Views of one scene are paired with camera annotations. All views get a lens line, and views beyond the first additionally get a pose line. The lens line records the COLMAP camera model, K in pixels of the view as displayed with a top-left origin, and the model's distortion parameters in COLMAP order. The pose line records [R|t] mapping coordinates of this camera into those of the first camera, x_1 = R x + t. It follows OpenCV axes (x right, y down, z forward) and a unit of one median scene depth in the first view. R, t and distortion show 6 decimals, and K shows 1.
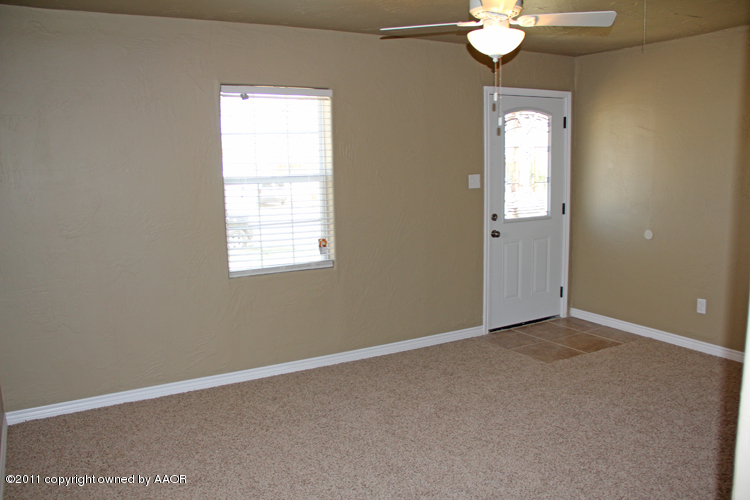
lens RADIAL K [[641.1, 0, 375.0], [0, 641.1, 250.0], [0, 0, 1]] dist [-0.099820, 0.002732]
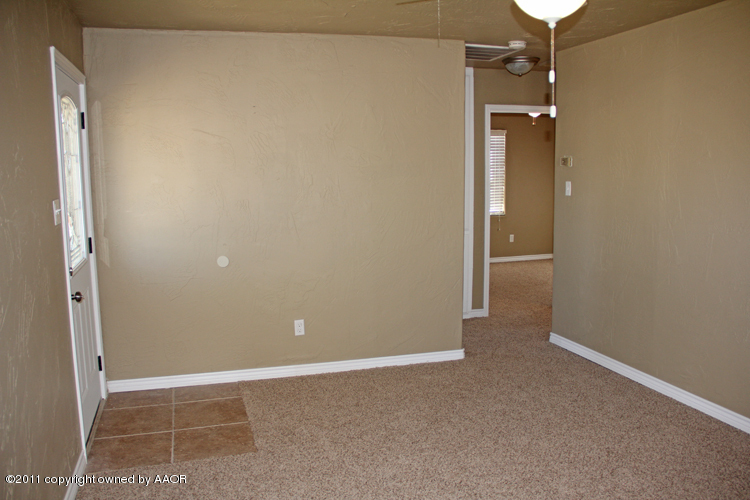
lens RADIAL K [[641.1, 0, 375.0], [0, 641.1, 250.0], [0, 0, 1]] dist [-0.099820, 0.002732]
pose [[0.237745, -0.116336, 0.964336, -0.328360], [0.148837, 0.985440, 0.082188, -0.079084], [-0.959857, 0.123989, 0.251599, 0.598167]]
